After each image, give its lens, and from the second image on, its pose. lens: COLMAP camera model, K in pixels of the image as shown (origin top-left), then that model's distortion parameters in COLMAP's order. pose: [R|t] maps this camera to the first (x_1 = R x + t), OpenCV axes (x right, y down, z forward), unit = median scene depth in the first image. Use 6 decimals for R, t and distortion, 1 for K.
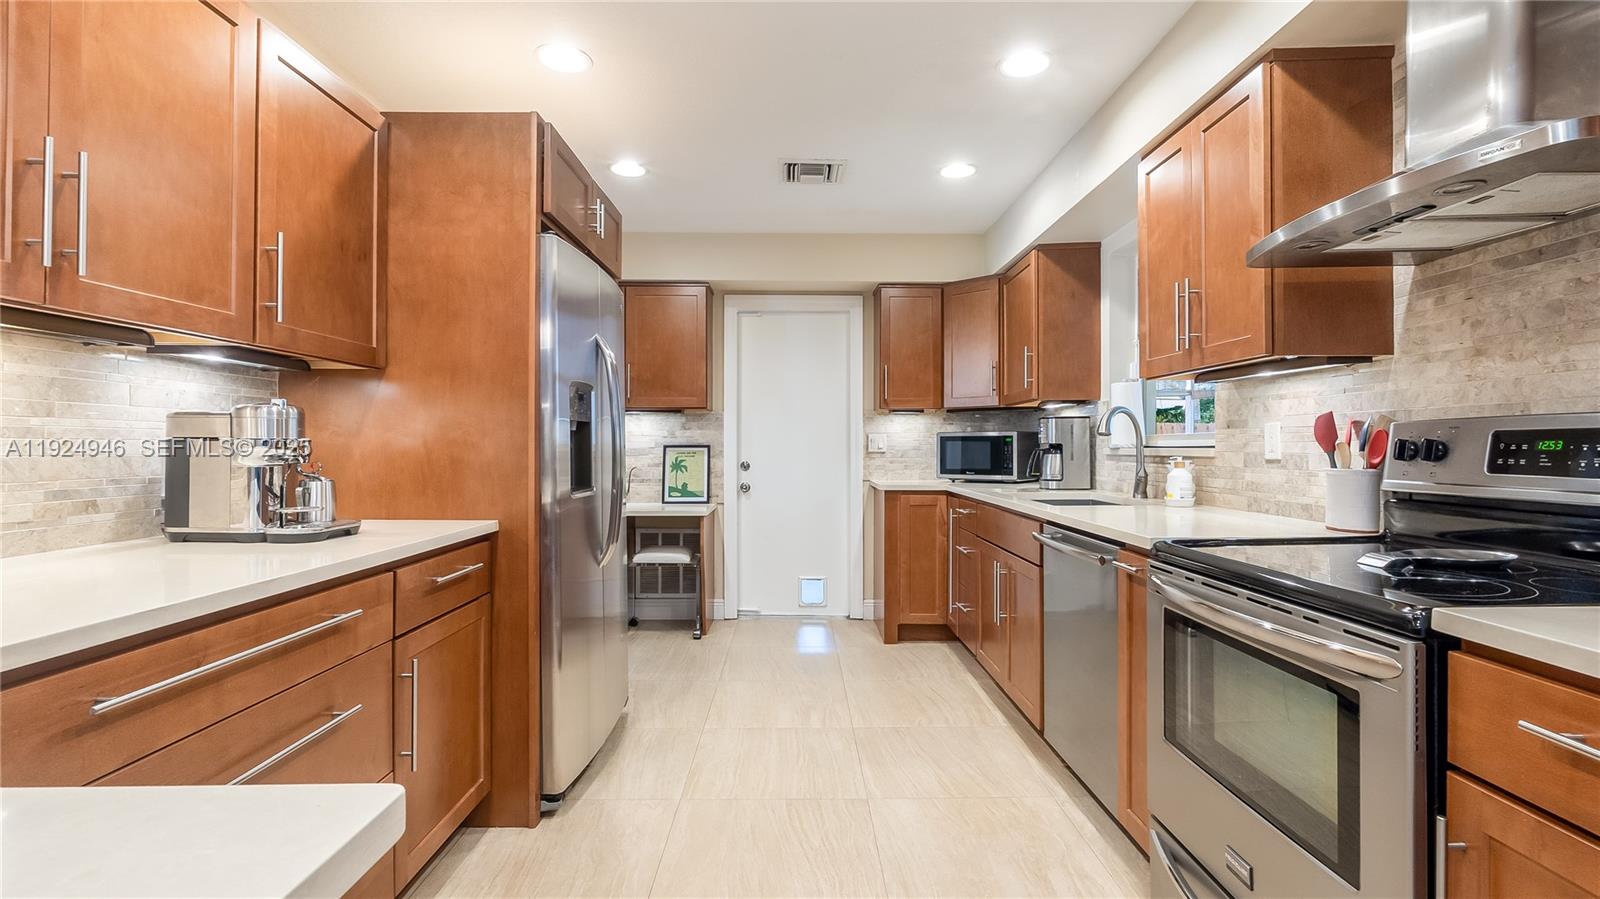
lens RADIAL K [[744.2, 0, 806.8], [0, 744.2, 434.4], [0, 0, 1]] dist [-0.002977, -0.000048]
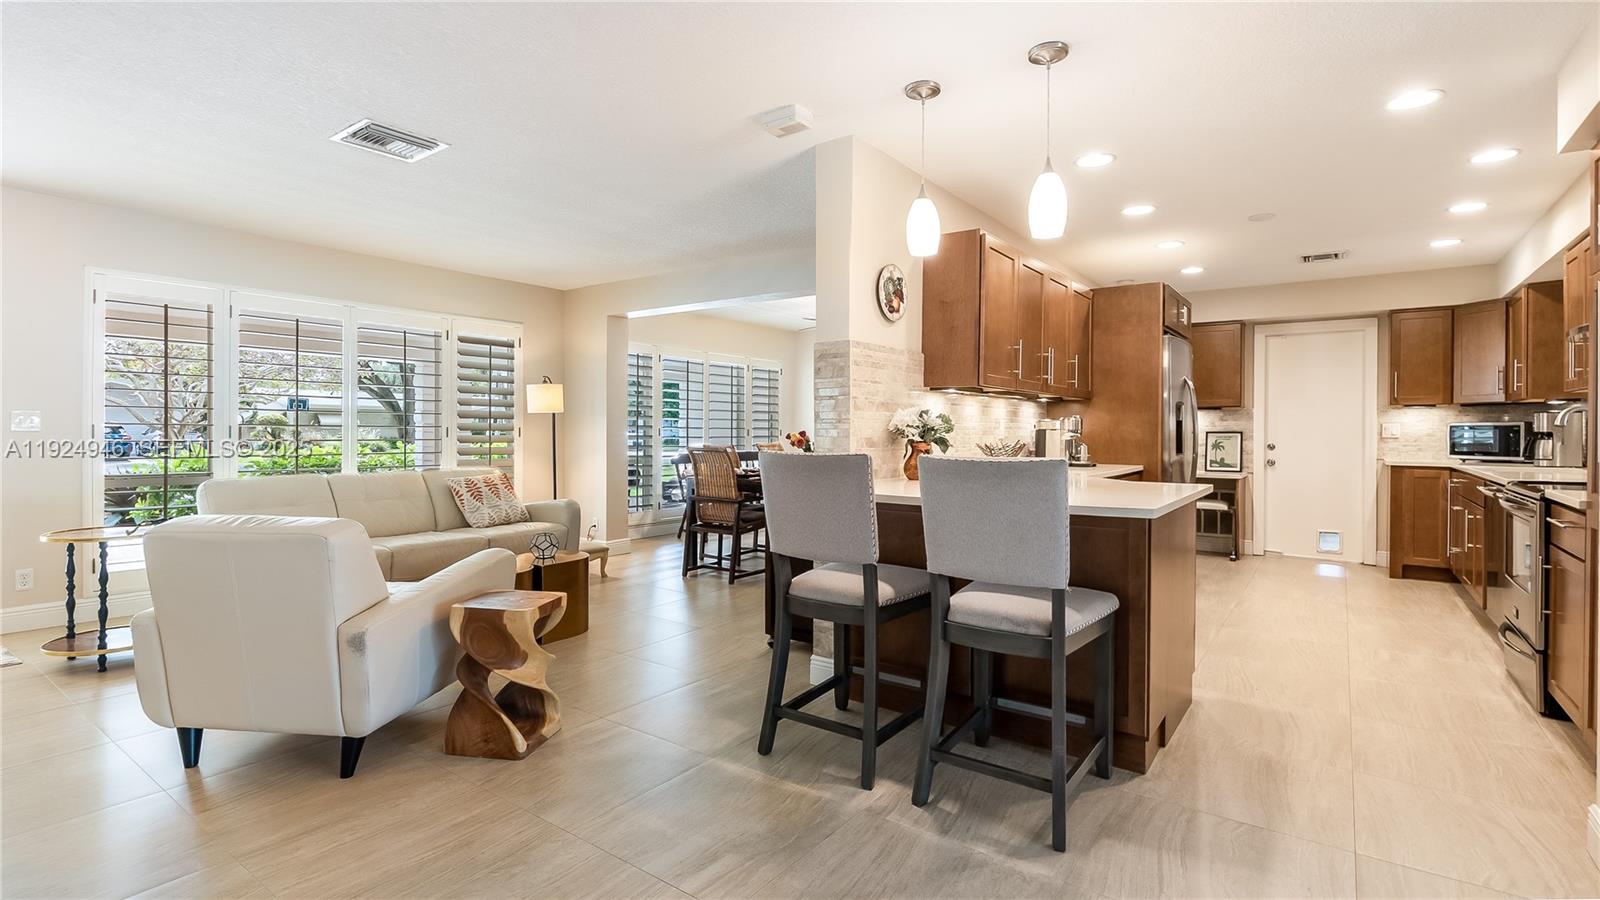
lens RADIAL K [[744.2, 0, 806.8], [0, 744.2, 434.9], [0, 0, 1]] dist [-0.002977, -0.000048]
pose [[0.802996, 0.006627, -0.595947, 0.053512], [0.005564, 0.999811, 0.018616, -0.011735], [0.595958, -0.018264, 0.802808, -0.701469]]
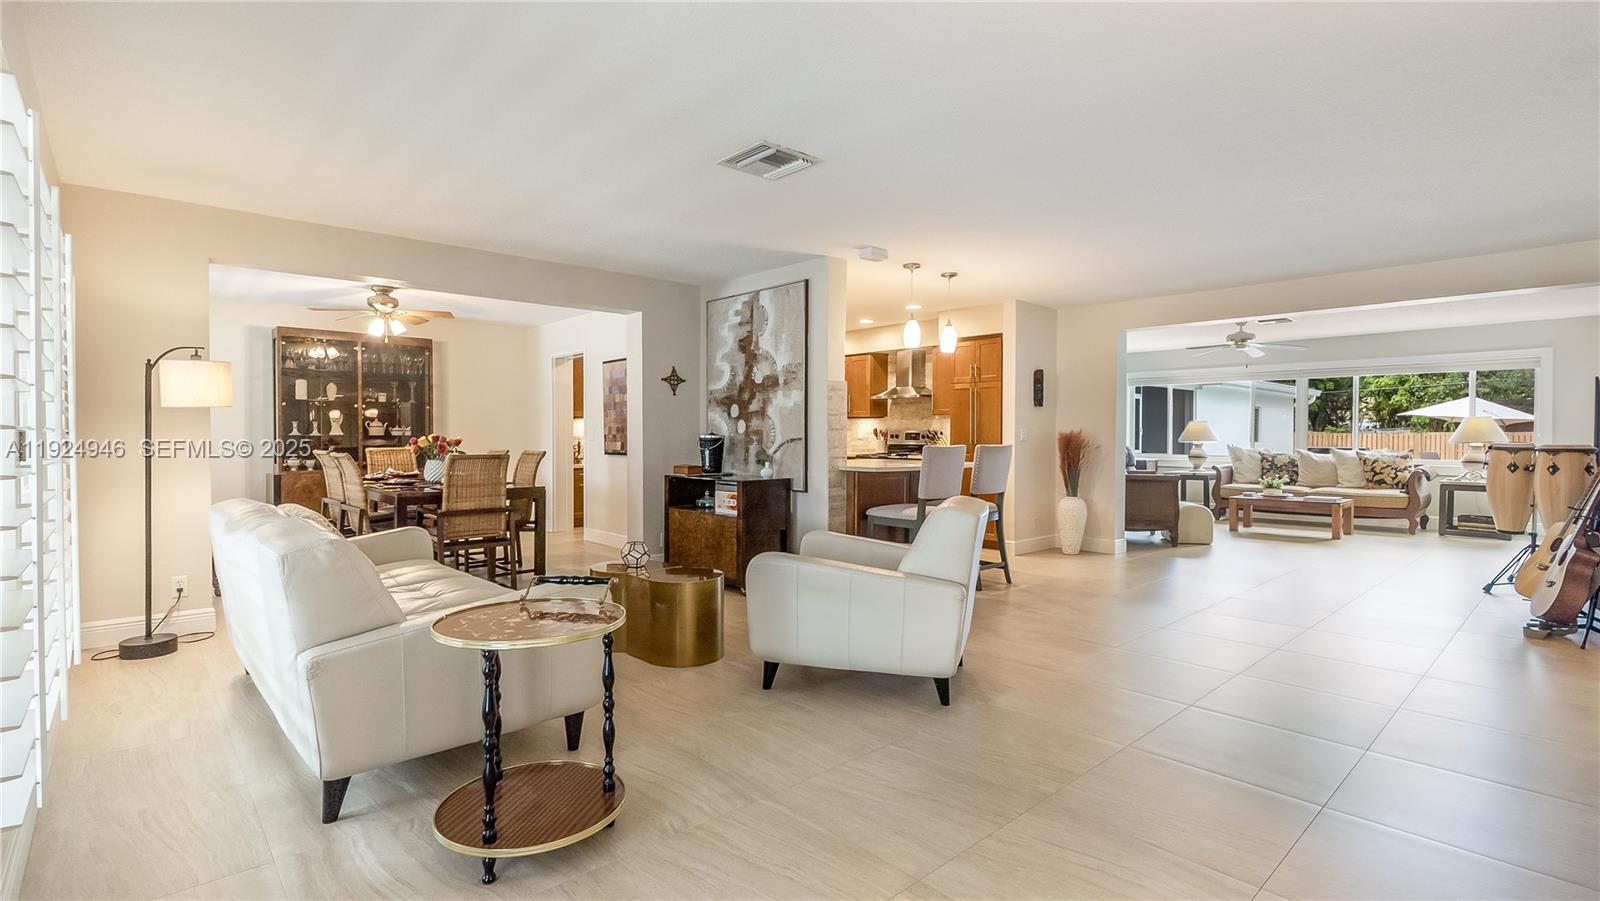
lens RADIAL K [[746.3, 0, 802.6], [0, 746.3, 434.6], [0, 0, 1]] dist [-0.001700, -0.000095]
pose [[0.743498, 0.001217, 0.668737, -1.218916], [-0.011749, 0.999868, 0.011243, -0.015666], [-0.668635, -0.016217, 0.743414, -0.956296]]
